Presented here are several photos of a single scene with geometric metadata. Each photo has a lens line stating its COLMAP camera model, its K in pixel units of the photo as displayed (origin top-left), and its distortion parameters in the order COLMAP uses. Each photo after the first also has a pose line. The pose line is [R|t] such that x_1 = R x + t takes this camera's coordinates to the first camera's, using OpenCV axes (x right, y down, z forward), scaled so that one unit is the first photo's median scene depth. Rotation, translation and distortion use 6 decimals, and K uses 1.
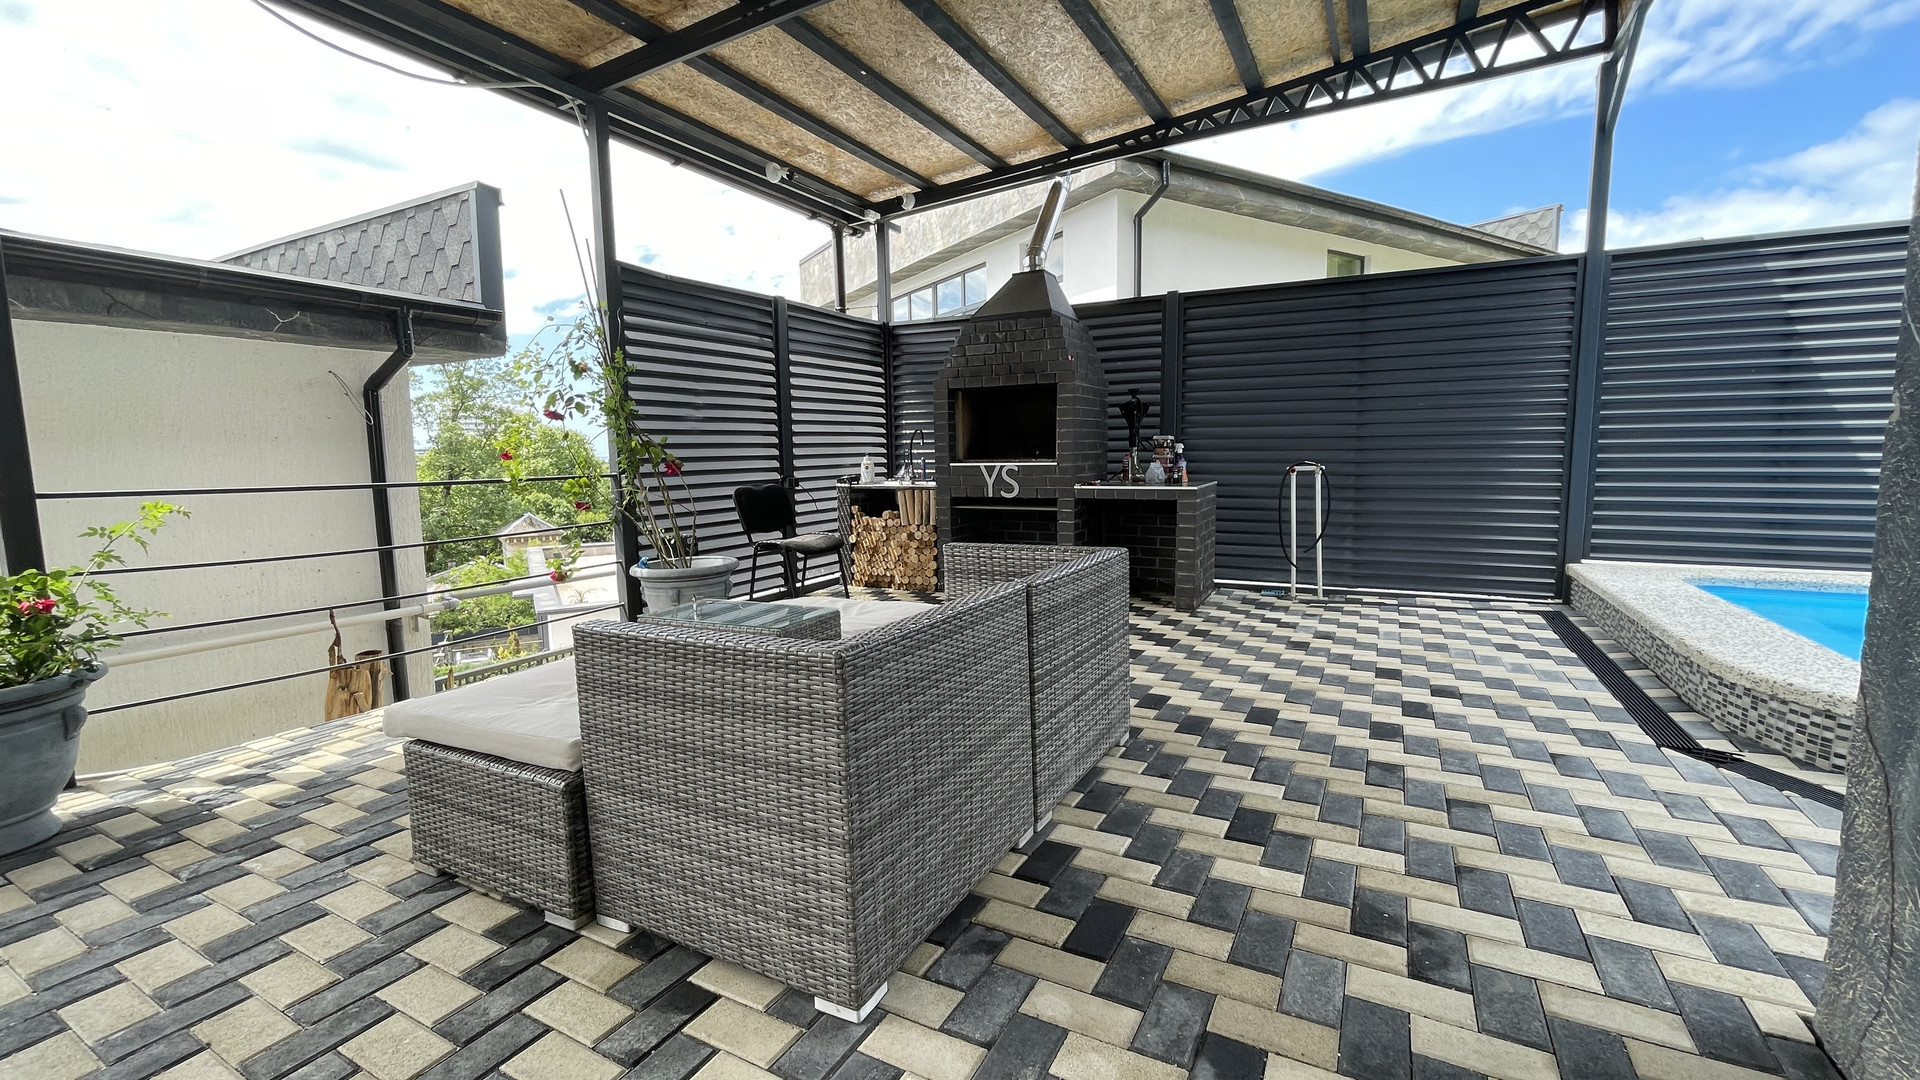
lens RADIAL K [[780.7, 0, 954.2], [0, 780.7, 532.7], [0, 0, 1]] dist [-0.003328, 0.000015]
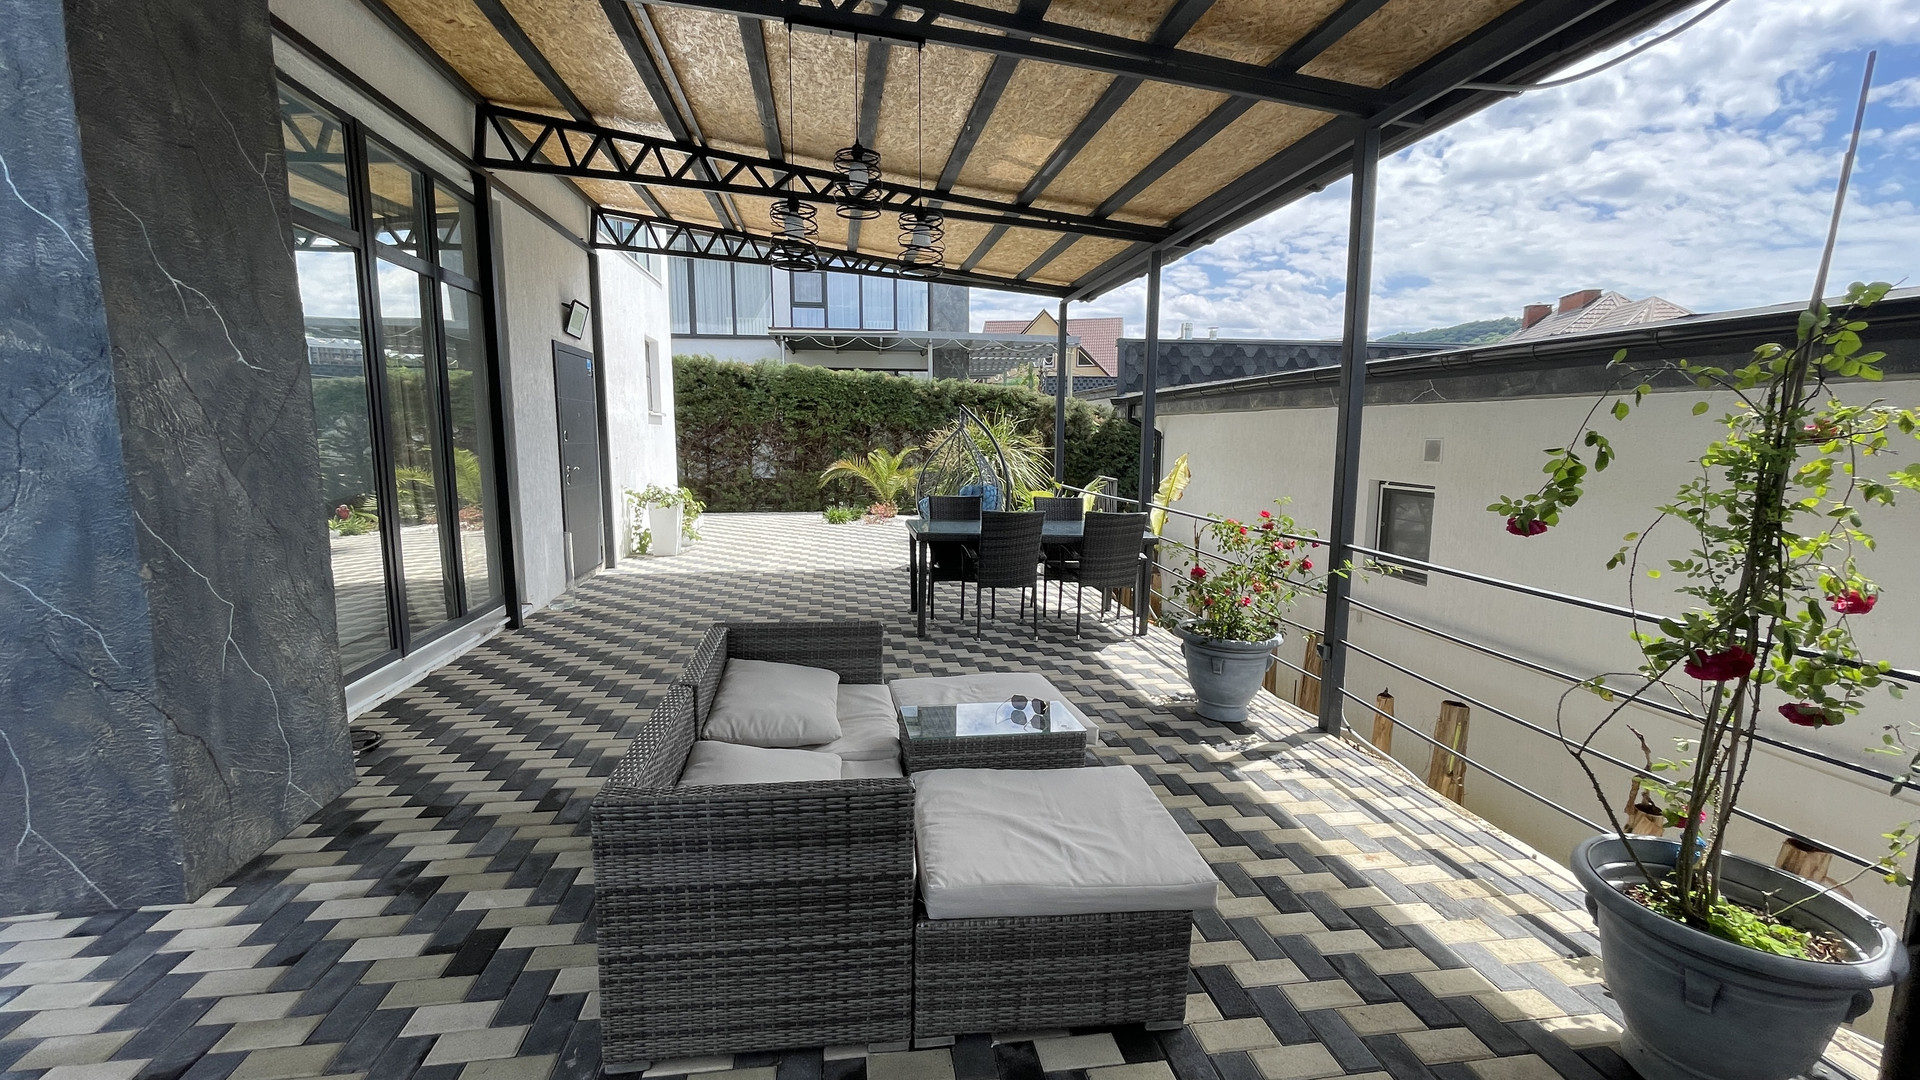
lens RADIAL K [[780.7, 0, 954.2], [0, 780.7, 532.7], [0, 0, 1]] dist [-0.003328, 0.000015]
pose [[-0.784192, 0.088130, -0.614228, 0.474474], [-0.061548, 0.973934, 0.218320, -0.450725], [0.617459, 0.209010, -0.758327, 2.091146]]
